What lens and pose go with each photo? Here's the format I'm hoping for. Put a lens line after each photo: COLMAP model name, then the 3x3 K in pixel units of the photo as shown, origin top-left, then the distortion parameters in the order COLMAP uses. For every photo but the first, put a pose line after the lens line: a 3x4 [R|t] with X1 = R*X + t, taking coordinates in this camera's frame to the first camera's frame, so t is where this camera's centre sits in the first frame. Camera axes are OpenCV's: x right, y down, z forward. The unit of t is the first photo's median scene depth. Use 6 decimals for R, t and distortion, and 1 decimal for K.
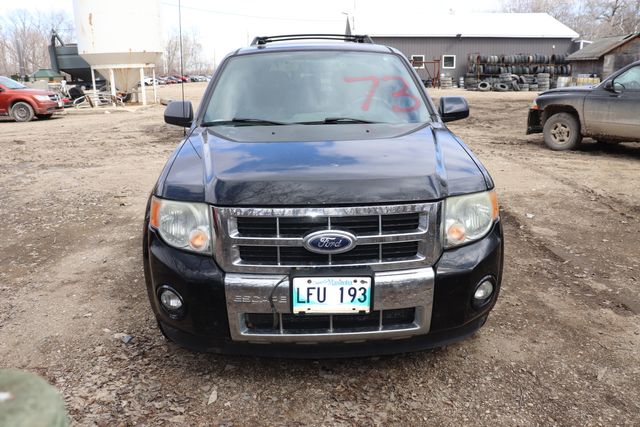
lens RADIAL K [[533.1, 0, 320.0], [0, 533.1, 213.5], [0, 0, 1]] dist [-0.183889, 0.172684]
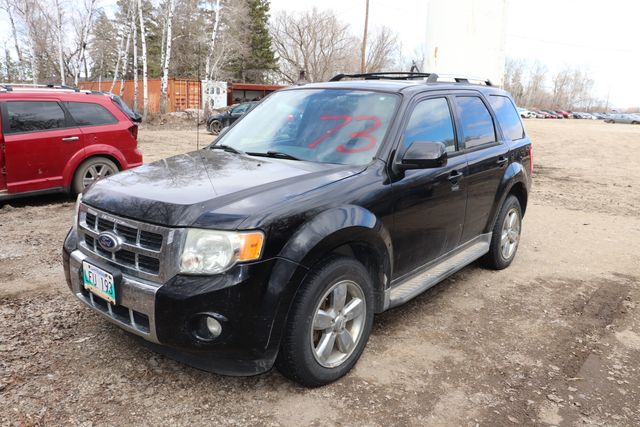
lens RADIAL K [[533.1, 0, 320.0], [0, 533.1, 213.5], [0, 0, 1]] dist [-0.183889, 0.172684]
pose [[0.743098, 0.166955, -0.648021, 0.168108], [-0.203789, 0.978840, 0.018498, -0.019658], [0.637397, 0.118314, 0.761398, 0.051288]]
